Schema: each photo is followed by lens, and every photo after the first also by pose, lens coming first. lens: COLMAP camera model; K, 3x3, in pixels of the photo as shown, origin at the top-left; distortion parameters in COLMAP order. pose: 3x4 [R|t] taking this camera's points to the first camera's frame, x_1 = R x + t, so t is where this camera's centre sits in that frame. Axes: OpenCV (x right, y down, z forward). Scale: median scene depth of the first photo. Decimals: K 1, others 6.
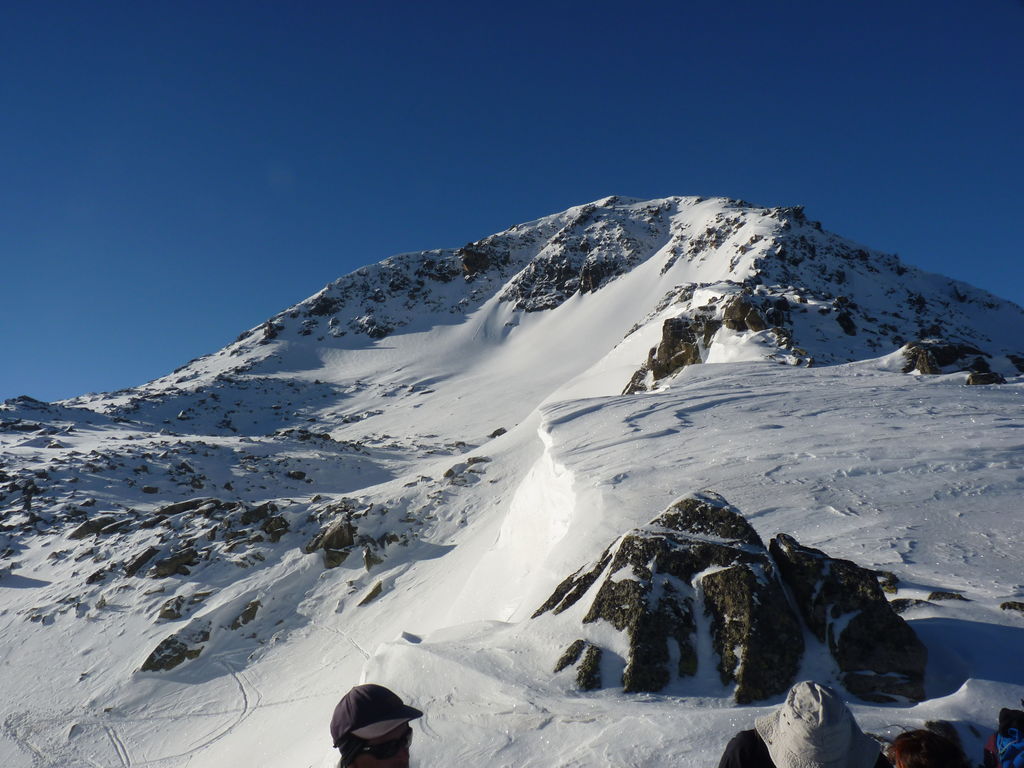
lens RADIAL K [[828.8, 0, 511.6], [0, 828.8, 378.8], [0, 0, 1]] dist [-0.017936, 0.003577]
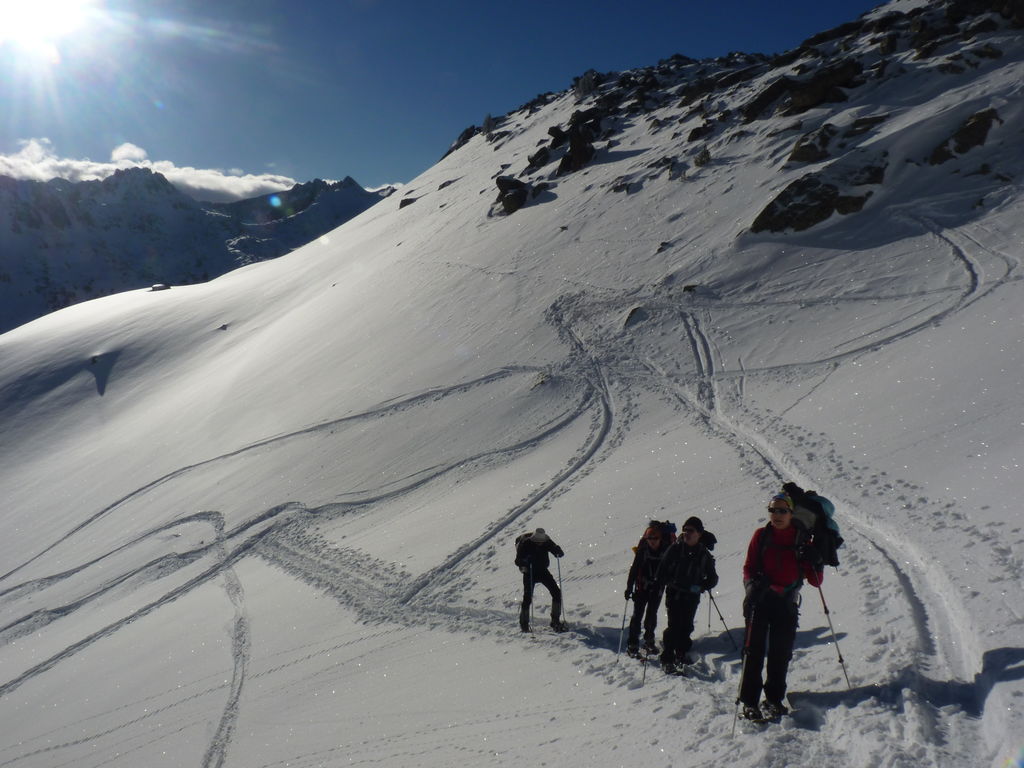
lens RADIAL K [[828.8, 0, 509.7], [0, 828.8, 383.0], [0, 0, 1]] dist [-0.017936, 0.003577]
pose [[0.723600, 0.123276, -0.679121, -0.181114], [0.113697, 0.949191, 0.293444, 0.264162], [0.680790, -0.289550, 0.672819, 0.489331]]
